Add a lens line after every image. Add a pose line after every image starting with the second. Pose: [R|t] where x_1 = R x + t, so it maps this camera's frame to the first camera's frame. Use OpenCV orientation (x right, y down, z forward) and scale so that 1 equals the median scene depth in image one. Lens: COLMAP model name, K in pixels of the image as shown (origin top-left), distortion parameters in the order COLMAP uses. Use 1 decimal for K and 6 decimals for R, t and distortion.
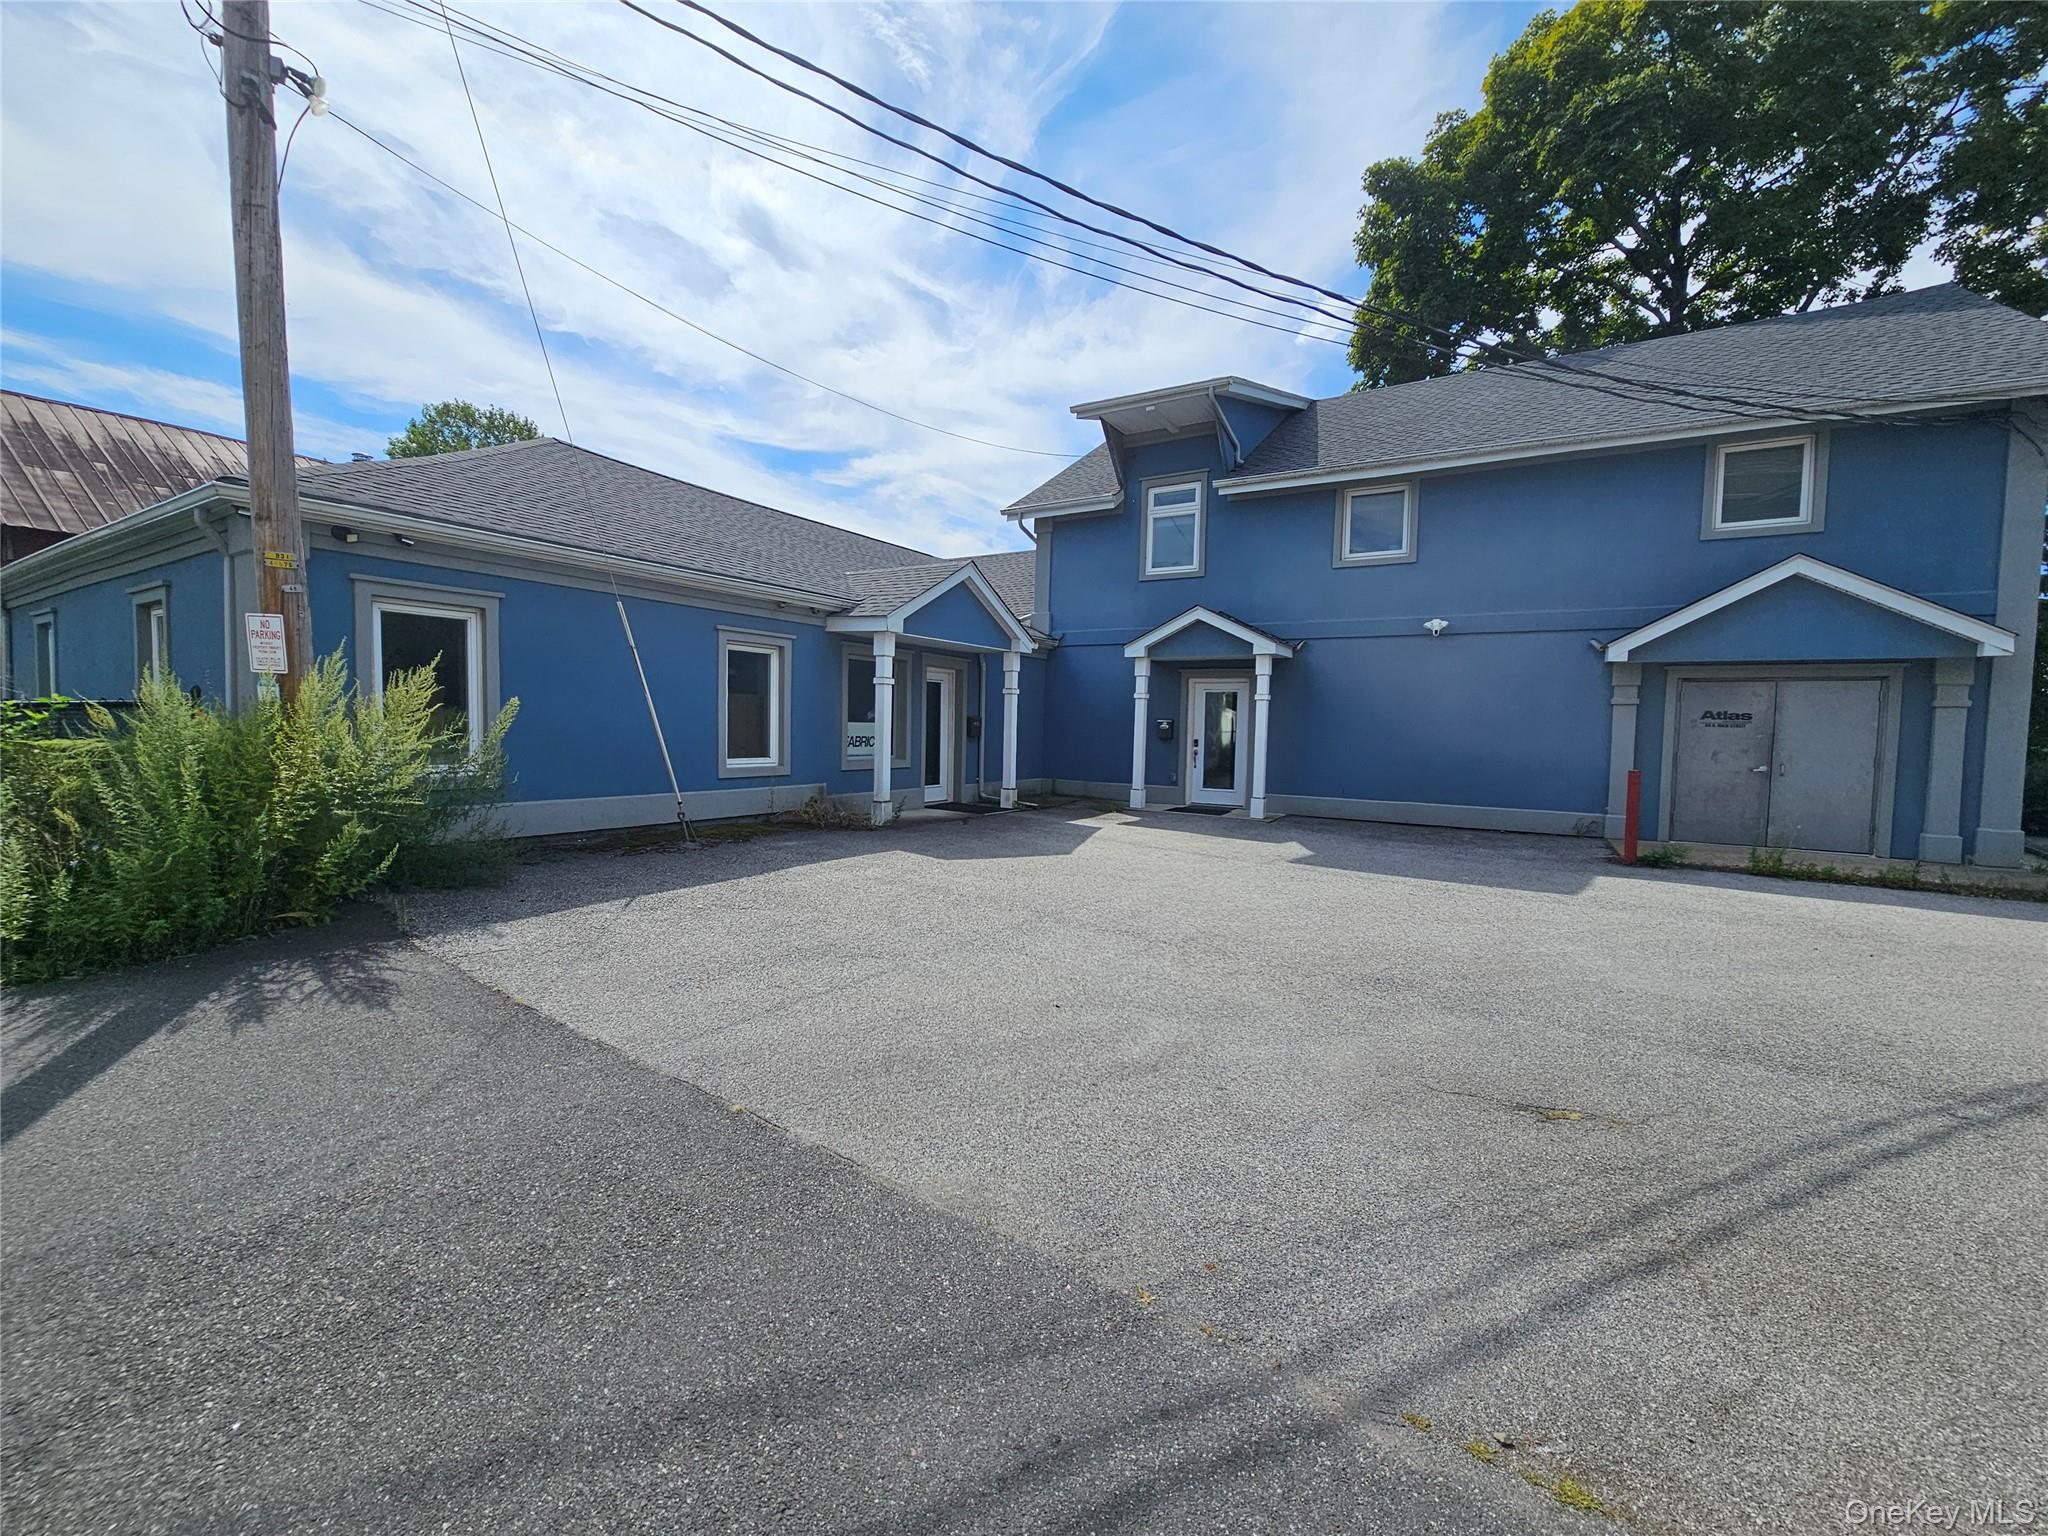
lens RADIAL K [[835.4, 0, 1023.0], [0, 835.4, 770.1], [0, 0, 1]] dist [0.003384, -0.001594]
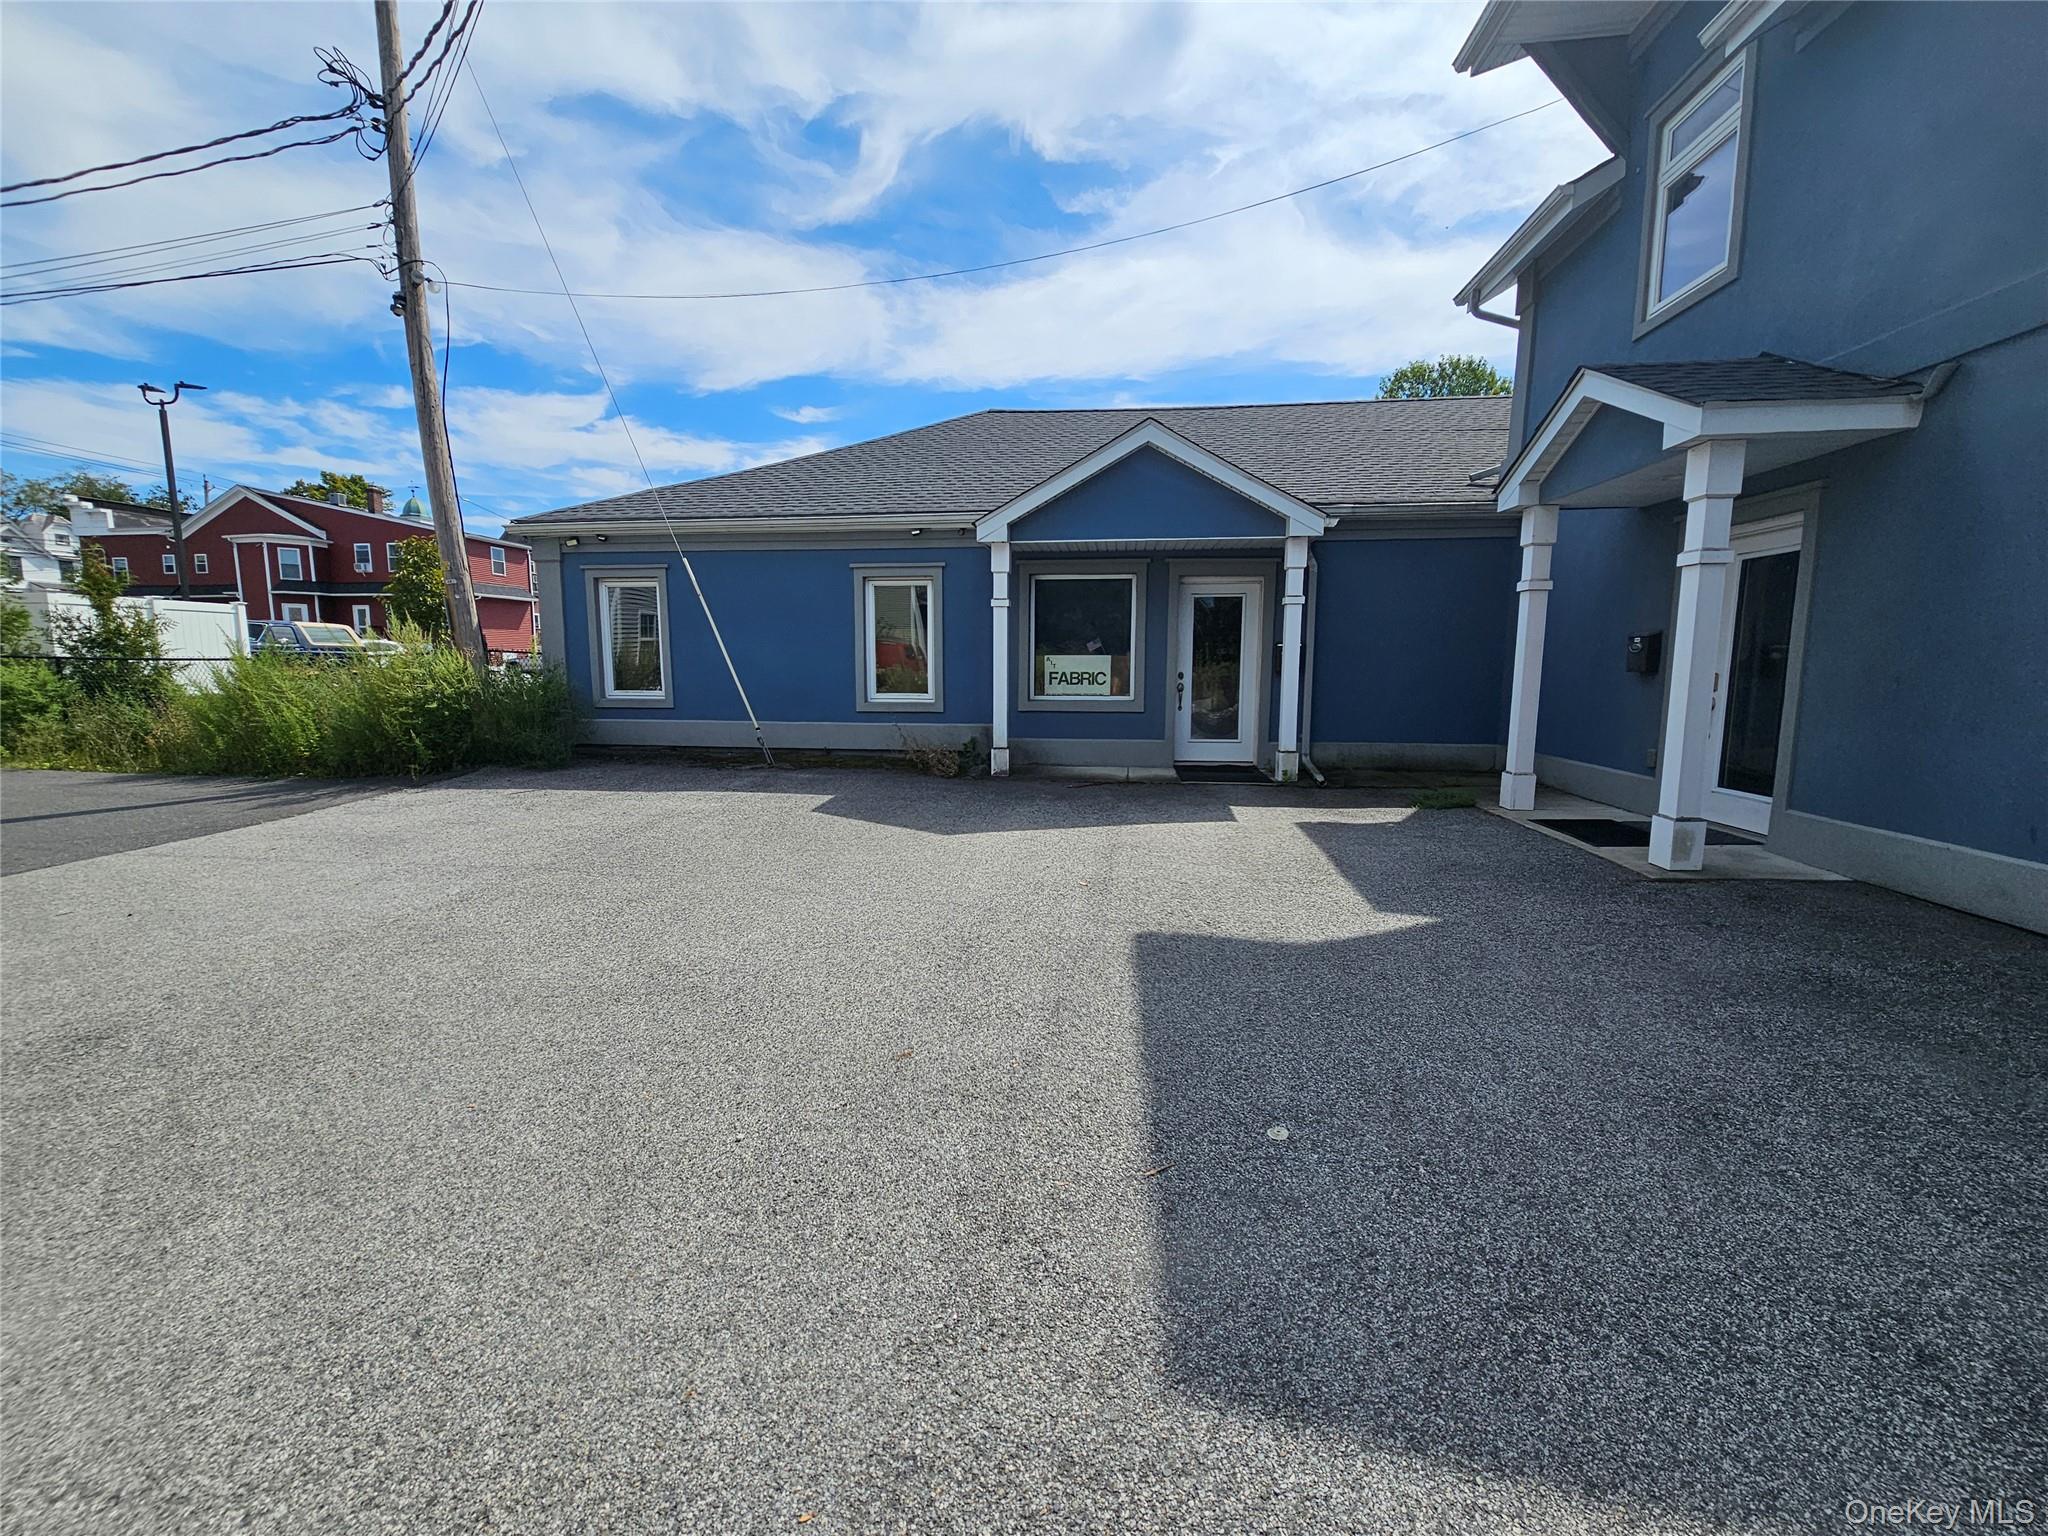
lens RADIAL K [[835.4, 0, 1030.0], [0, 835.4, 772.7], [0, 0, 1]] dist [0.003384, -0.001594]
pose [[0.434174, 0.094613, -0.895847, 0.661135], [-0.039355, 0.995512, 0.086065, -0.012156], [0.899969, -0.002111, 0.435949, 0.718651]]
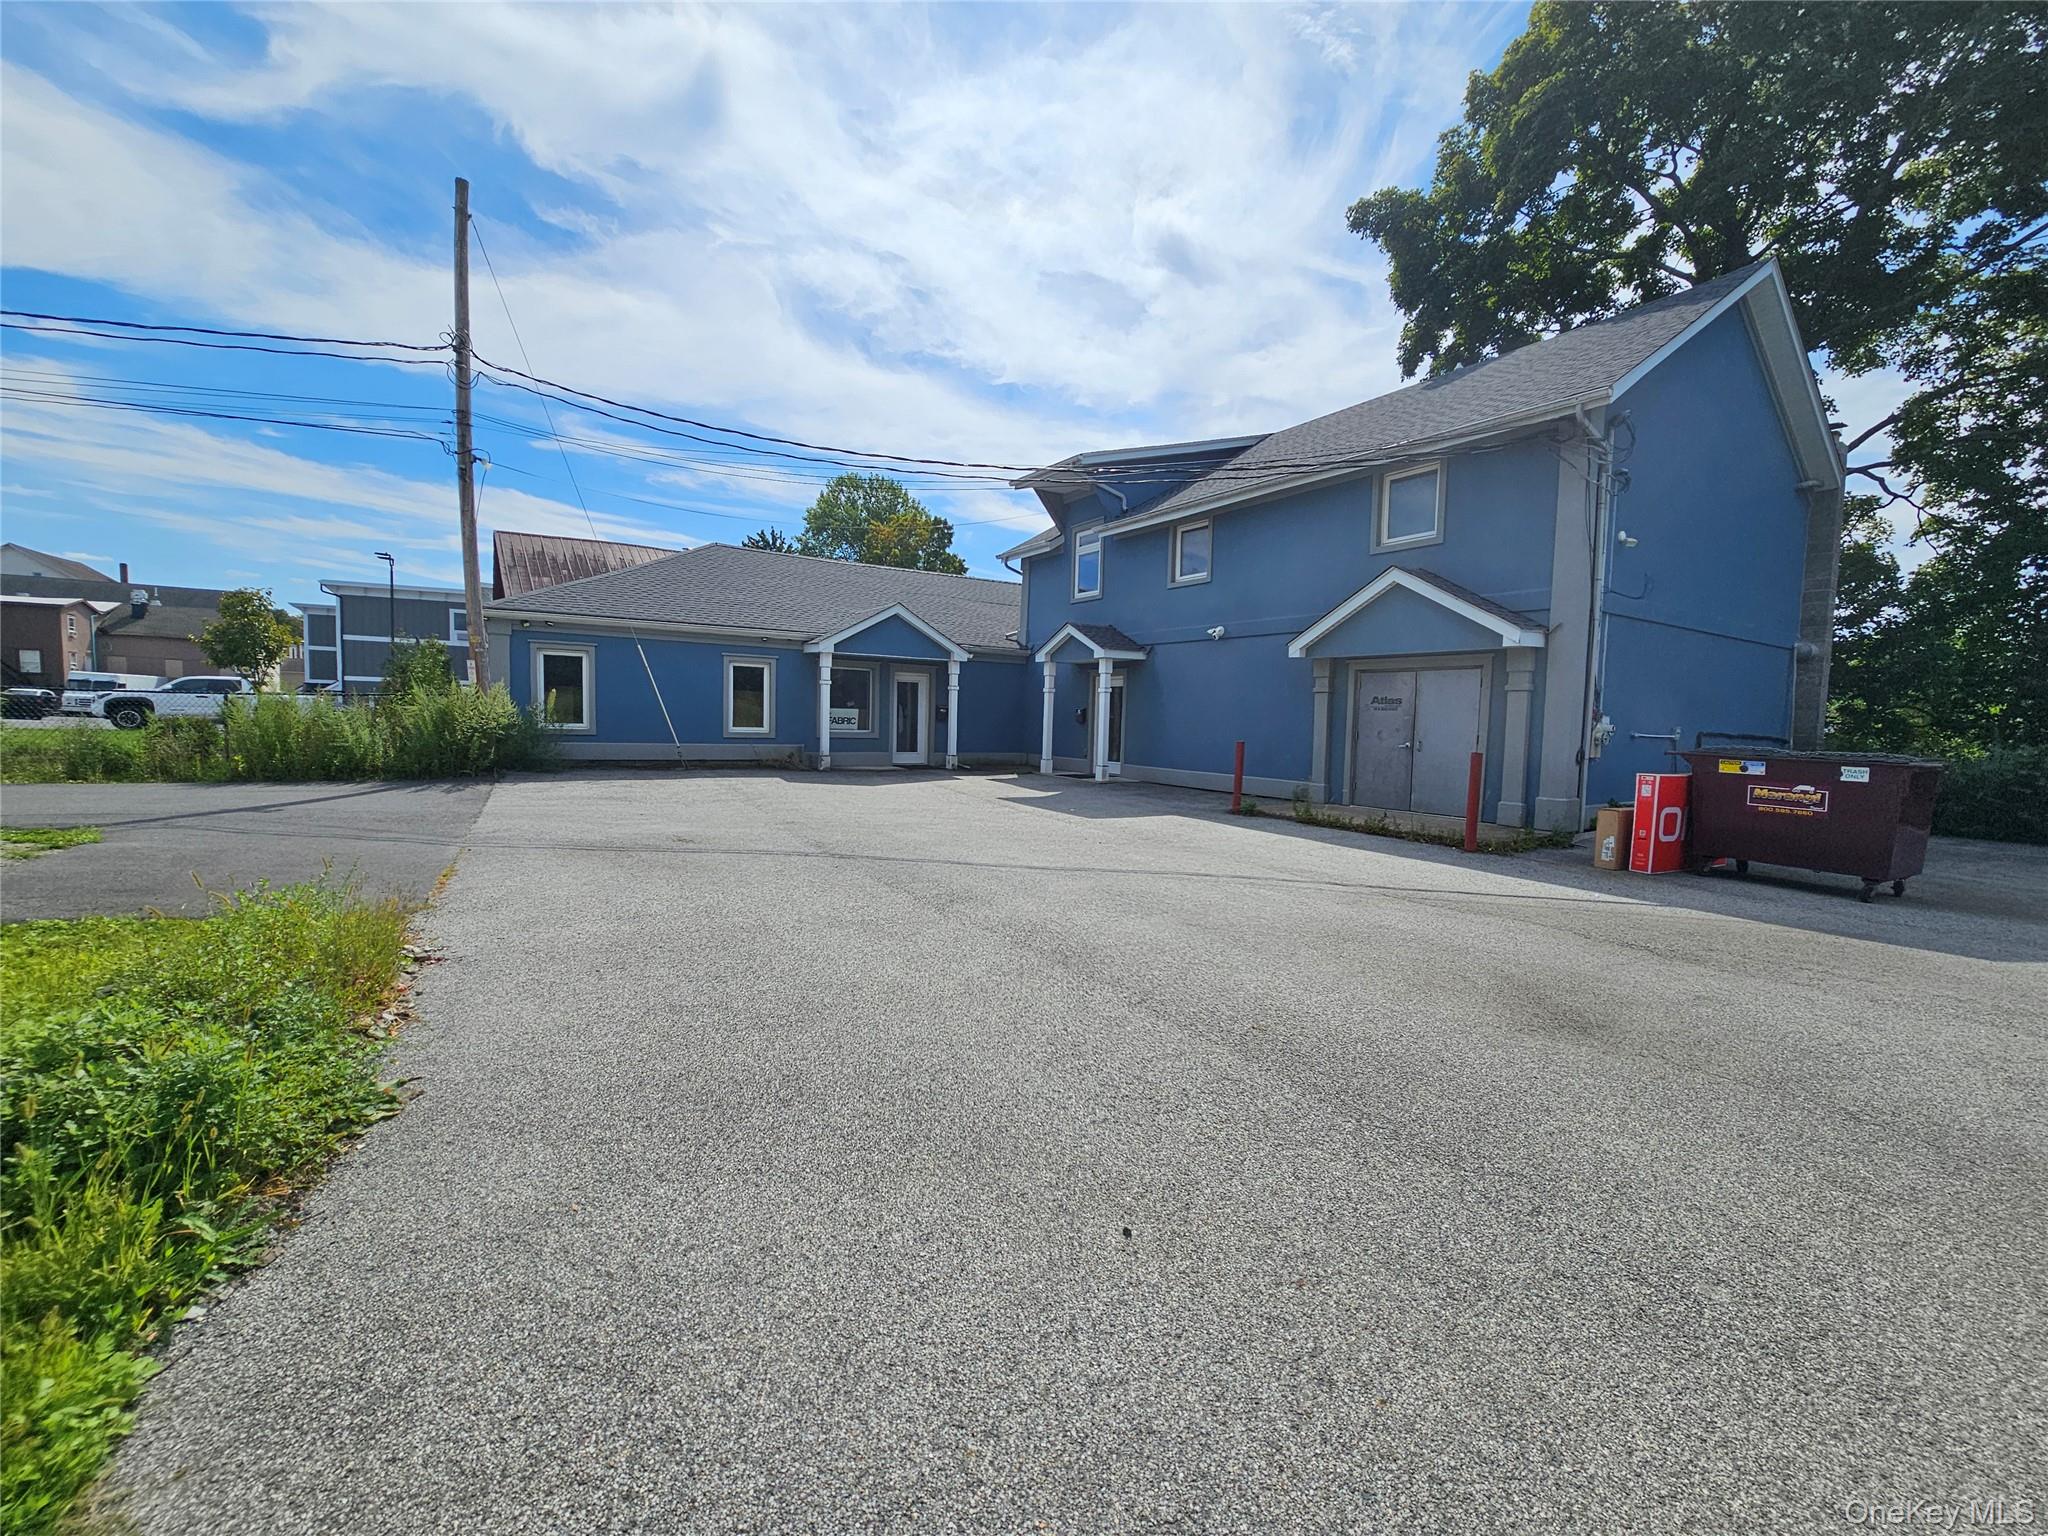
lens RADIAL K [[835.4, 0, 1014.3], [0, 835.4, 752.3], [0, 0, 1]] dist [0.003384, -0.001594]
pose [[0.893375, 0.022303, -0.448759, 0.984497], [-0.033311, 0.999306, -0.016651, 0.050131], [0.448076, 0.029824, 0.893498, -0.322405]]
